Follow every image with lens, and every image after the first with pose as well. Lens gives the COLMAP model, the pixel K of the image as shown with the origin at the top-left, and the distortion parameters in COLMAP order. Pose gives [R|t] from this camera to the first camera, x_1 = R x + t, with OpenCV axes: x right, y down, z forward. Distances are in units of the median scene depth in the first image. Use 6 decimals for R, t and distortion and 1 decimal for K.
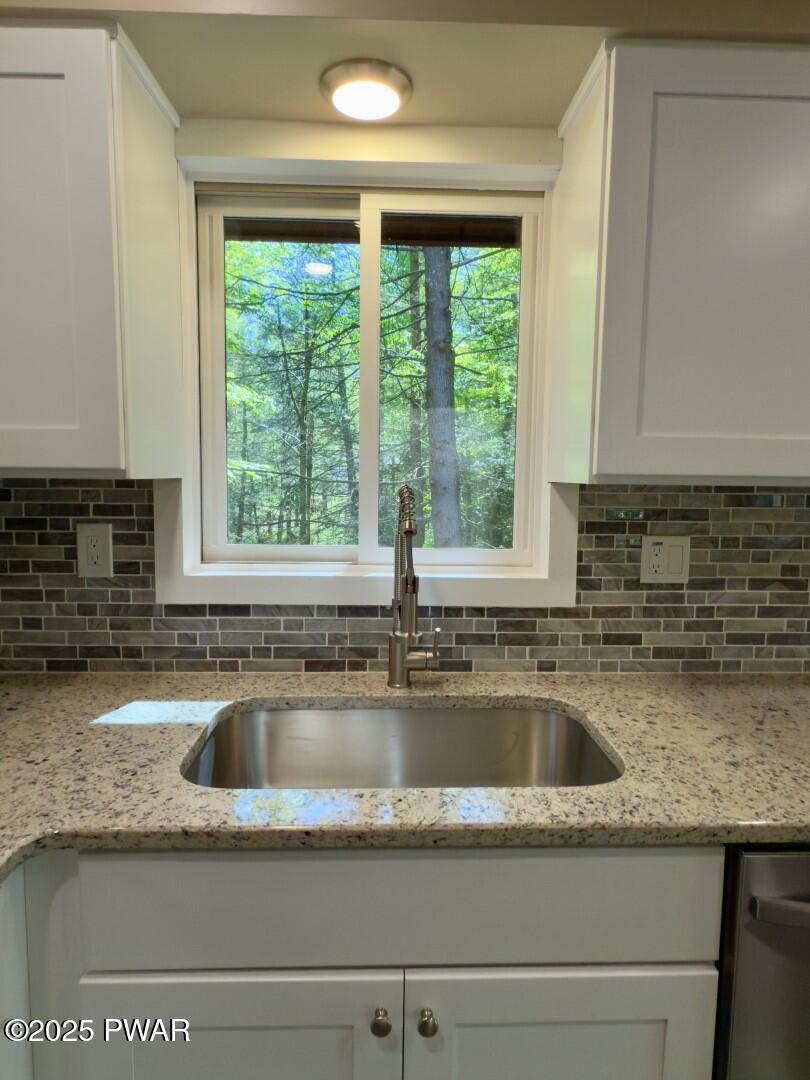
lens RADIAL K [[621.6, 0, 405.0], [0, 621.6, 540.0], [0, 0, 1]] dist [-0.000219, -0.001026]
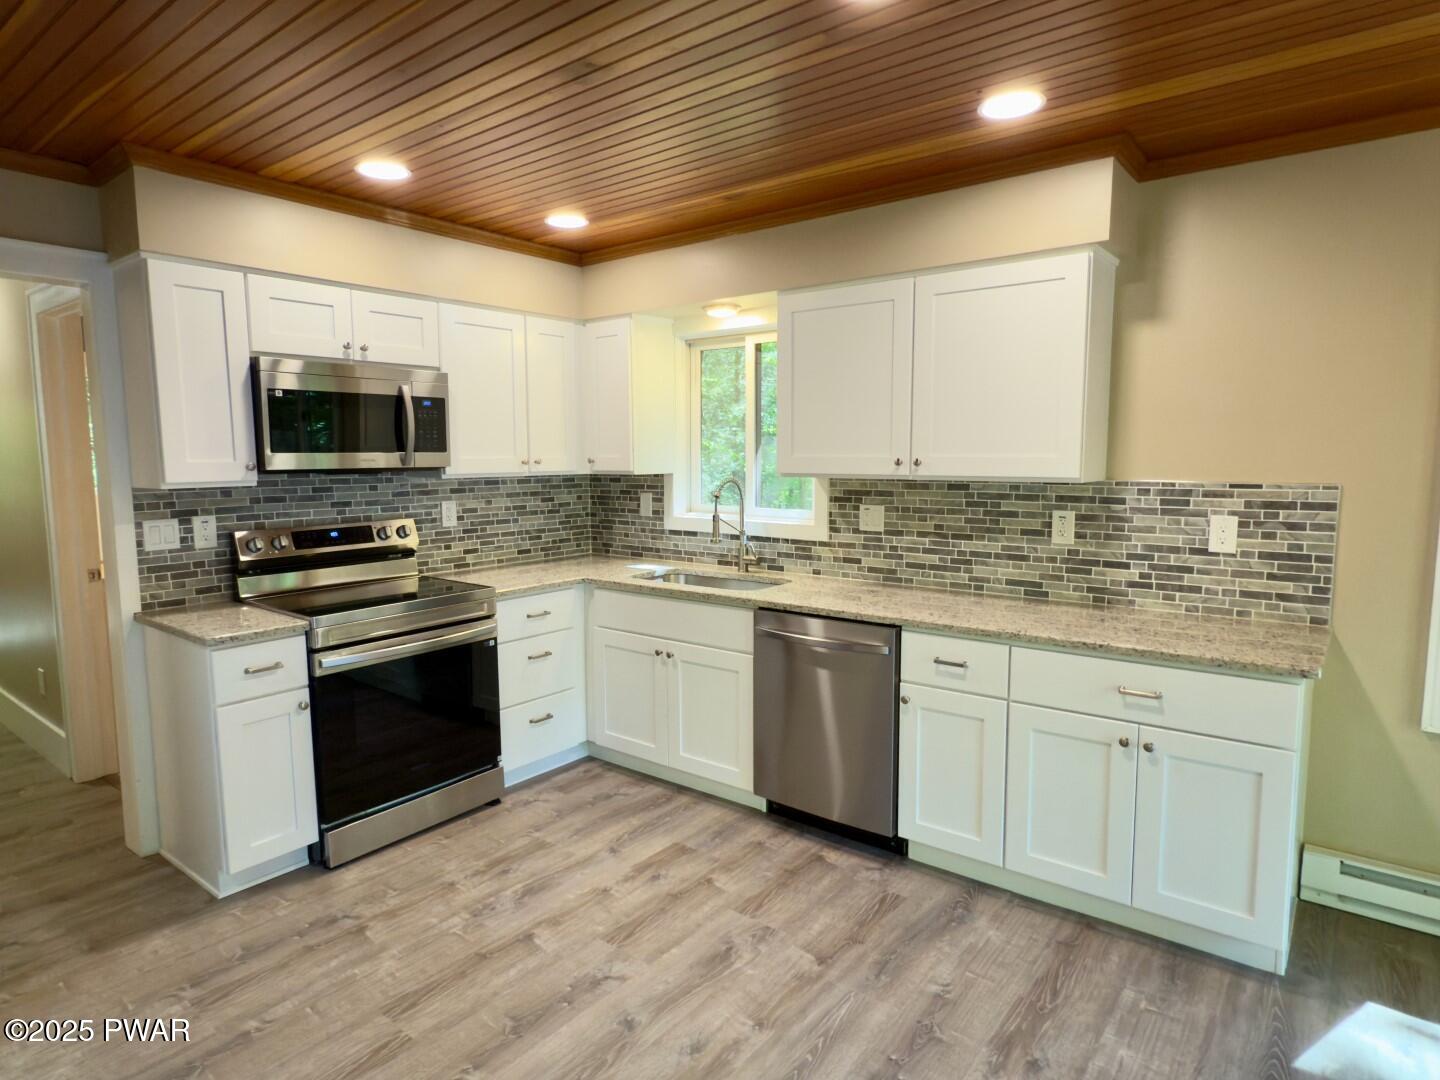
lens RADIAL K [[828.8, 0, 717.2], [0, 828.8, 538.7], [0, 0, 1]] dist [-0.000219, -0.001026]
pose [[0.765586, 0.052070, -0.641223, 1.632054], [-0.049242, 0.998538, 0.022293, 0.060454], [0.641446, 0.014508, 0.767031, -1.152628]]
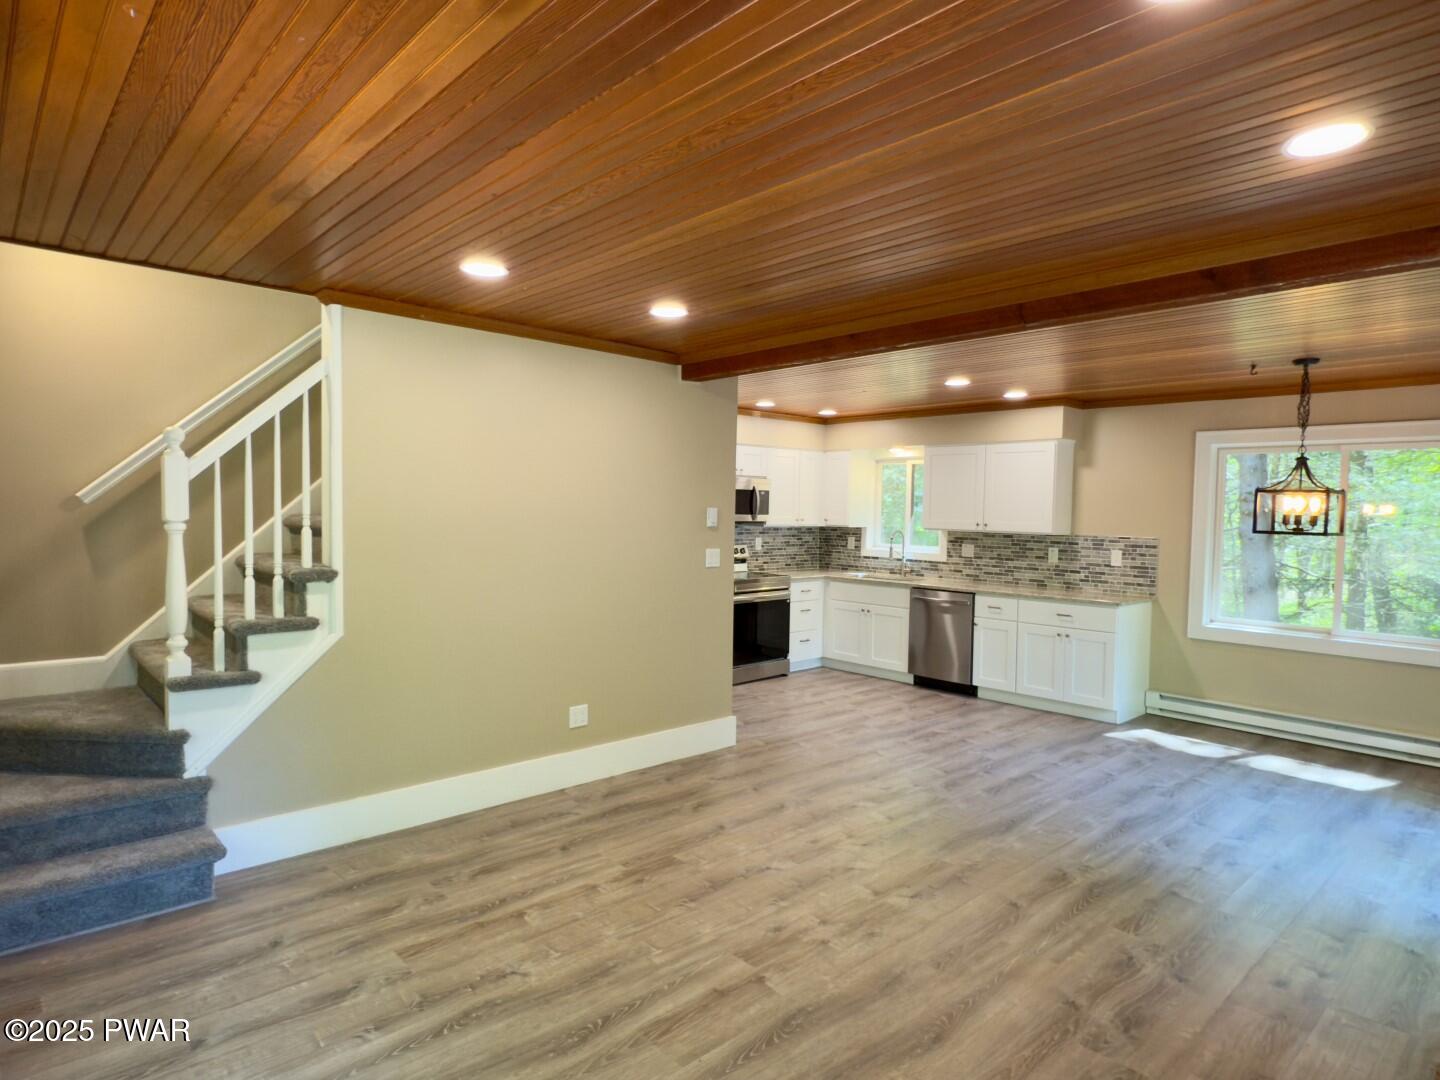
lens RADIAL K [[828.5, 0, 719.8], [0, 828.5, 545.2], [0, 0, 1]] dist [0.000009, -0.000482]
pose [[0.655125, 0.035099, -0.754704, 3.258628], [-0.083506, 0.996164, -0.026160, 0.259241], [0.750891, 0.080161, 0.655543, -3.481848]]
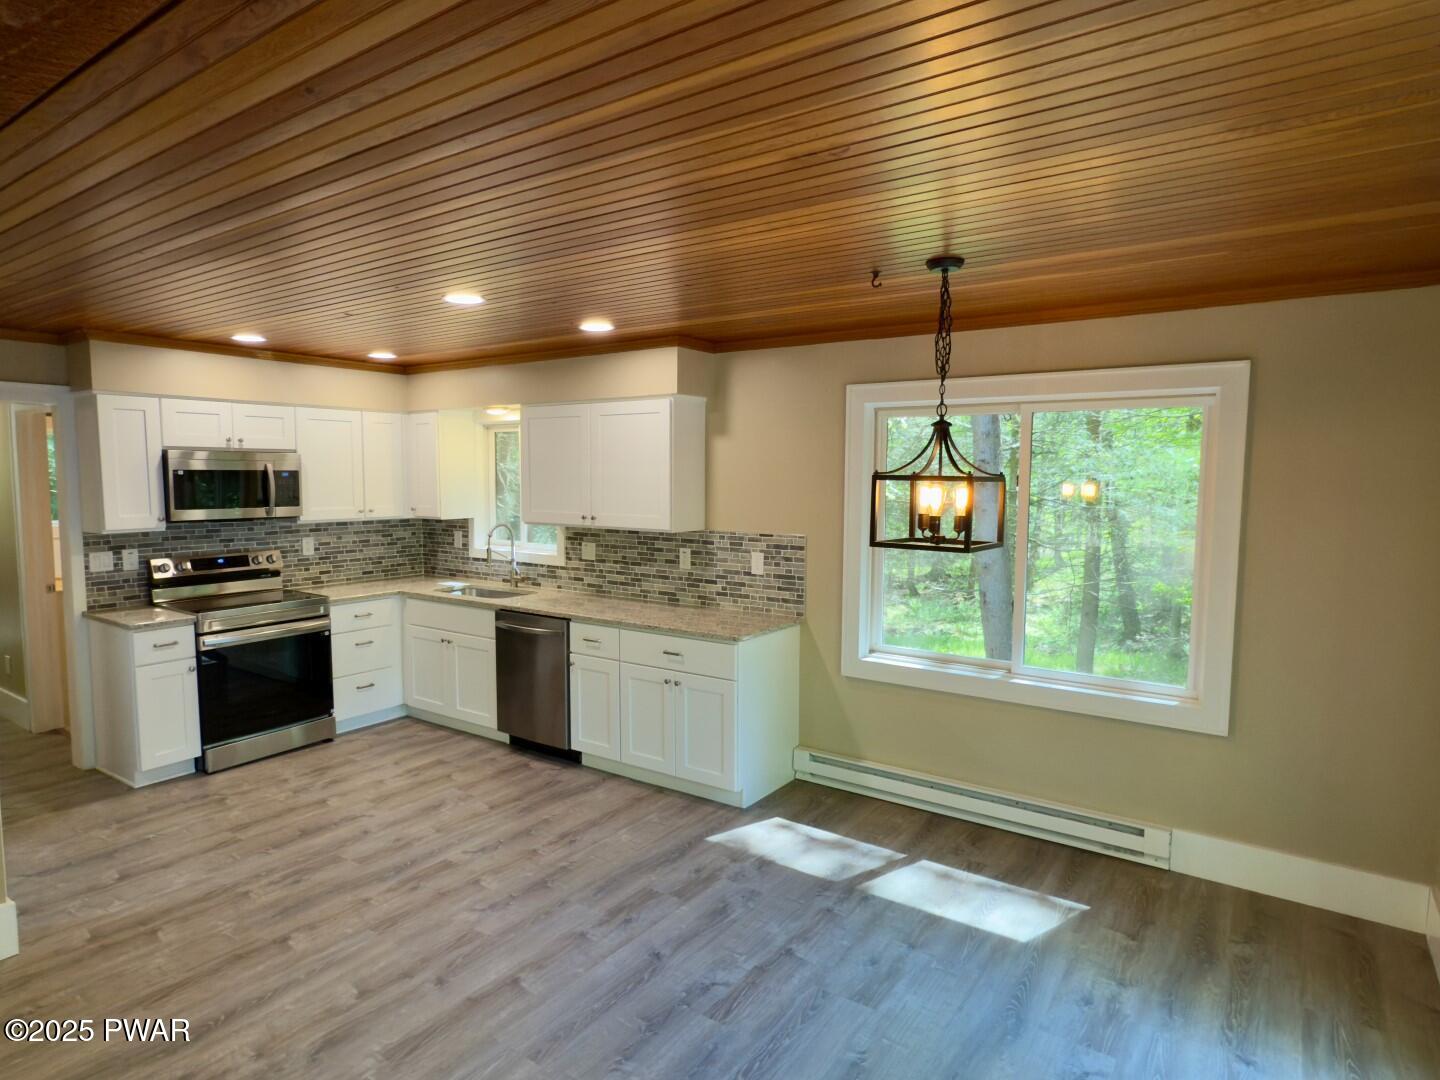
lens RADIAL K [[829.3, 0, 720.0], [0, 829.3, 540.0], [0, 0, 1]] dist [-0.003837, 0.001407]
pose [[0.803584, 0.040490, -0.593812, 3.071090], [-0.053438, 0.998562, -0.004228, -0.033049], [0.592787, 0.035130, 0.804592, -1.618954]]
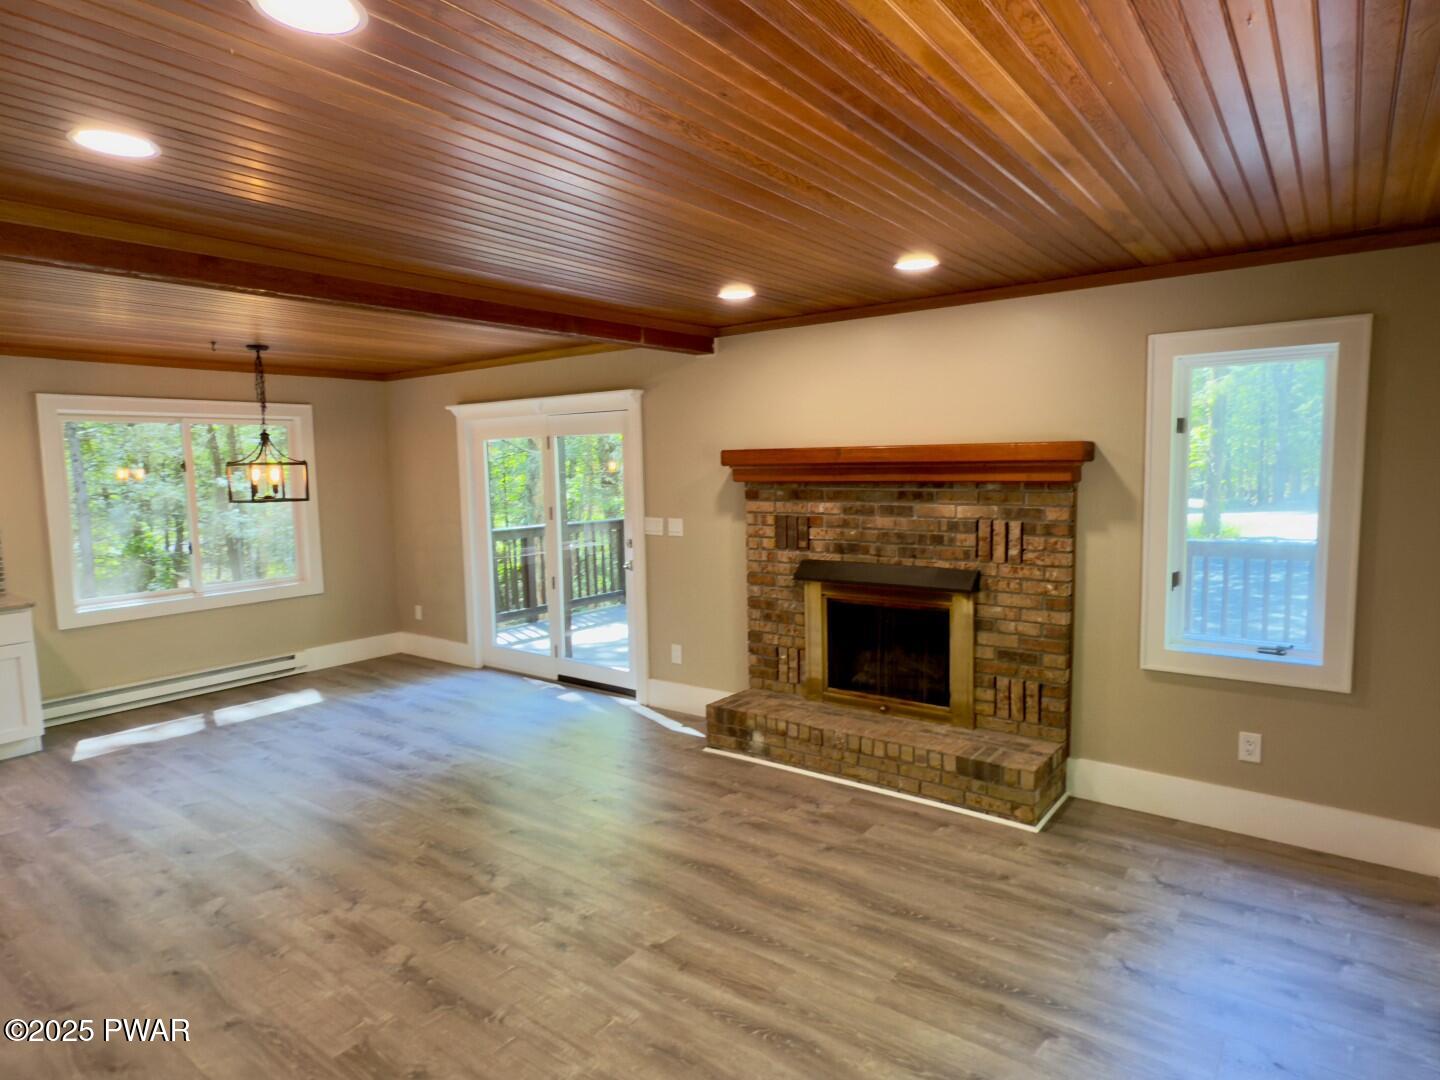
lens RADIAL K [[828.8, 0, 717.2], [0, 828.8, 538.7], [0, 0, 1]] dist [-0.000219, -0.001026]
pose [[0.625453, -0.098475, 0.774023, 0.693903], [0.101061, 0.993872, 0.044782, 0.144046], [-0.773689, 0.050215, 0.631572, -3.515527]]
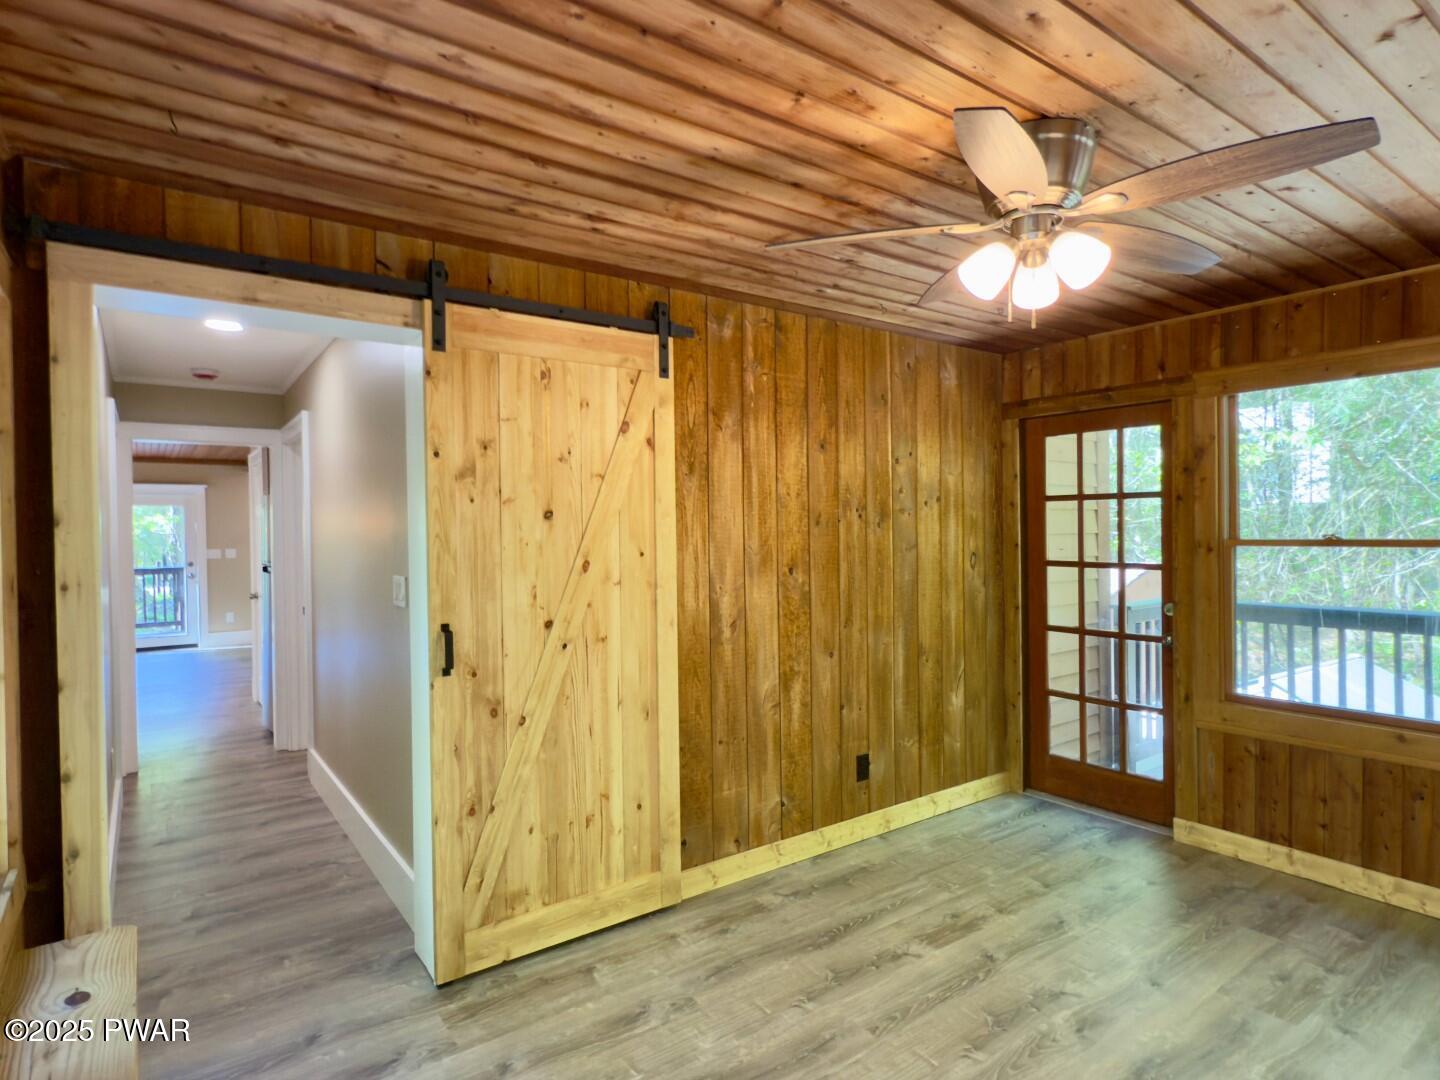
lens RADIAL K [[795.0, 0, 721.1], [0, 795.0, 538.9], [0, 0, 1]] dist [-0.000591, -0.000527]
pose [[-0.563284, -0.011950, 0.826177, -4.889938], [0.085101, 0.993739, 0.072394, -0.030657], [-0.821869, 0.111087, -0.558740, -0.741472]]
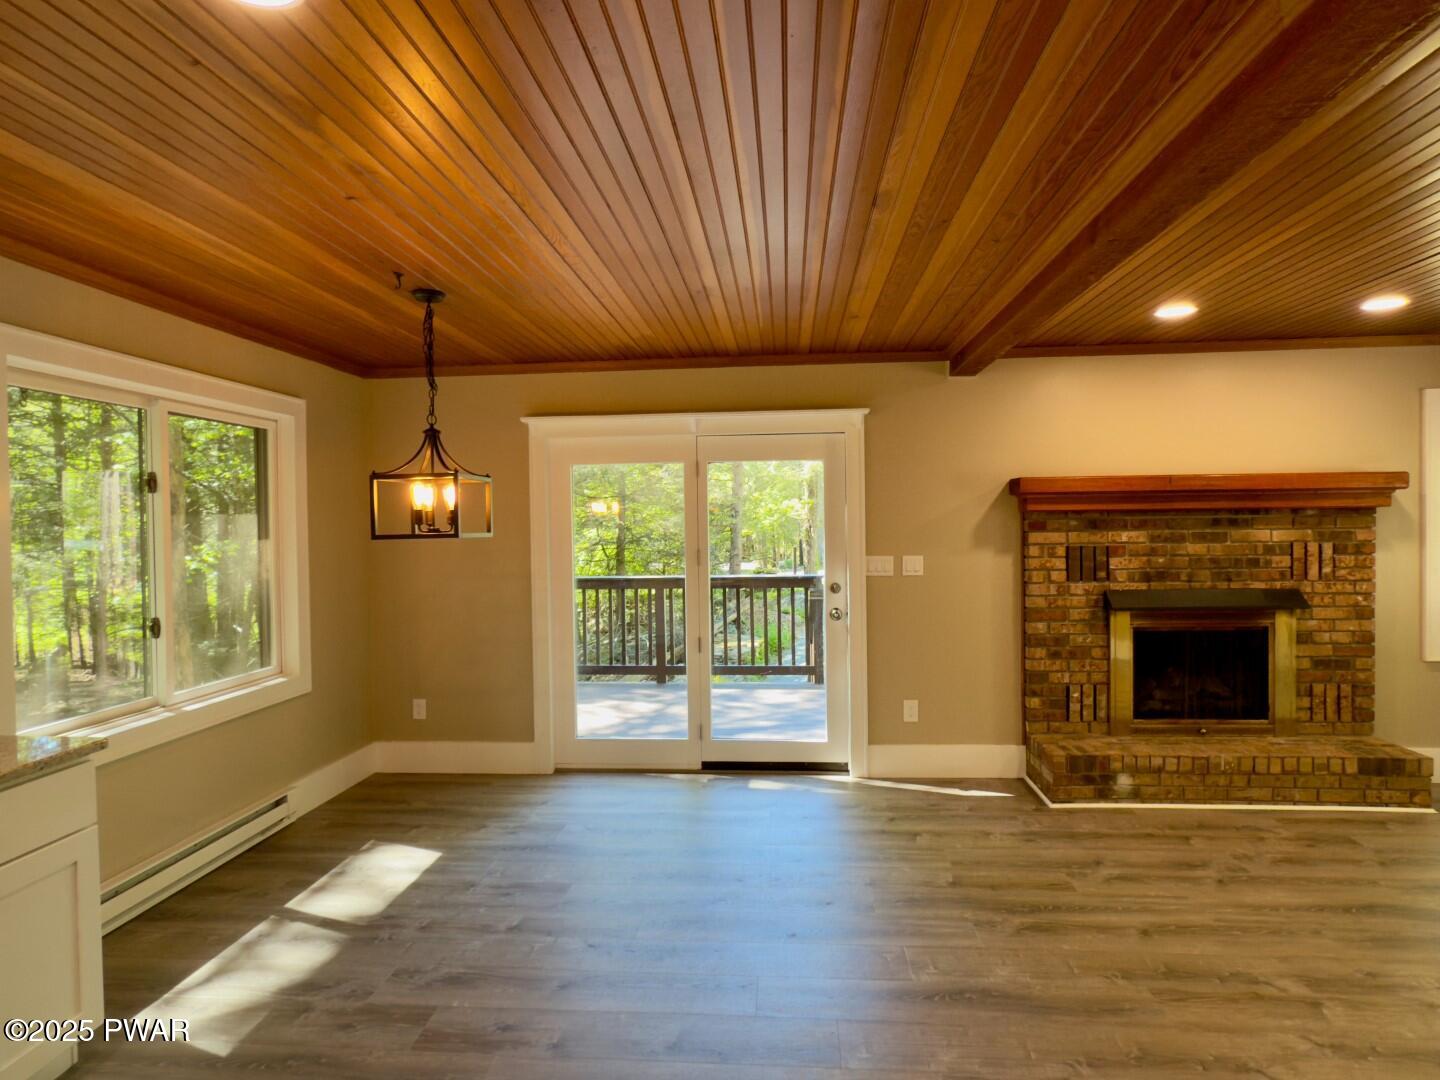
lens RADIAL K [[828.8, 0, 717.2], [0, 828.8, 538.7], [0, 0, 1]] dist [-0.000219, -0.001026]
pose [[0.114746, -0.031293, 0.992902, 0.111386], [0.109188, 0.993845, 0.018704, -0.008928], [-0.987376, 0.106267, 0.117457, -0.733711]]
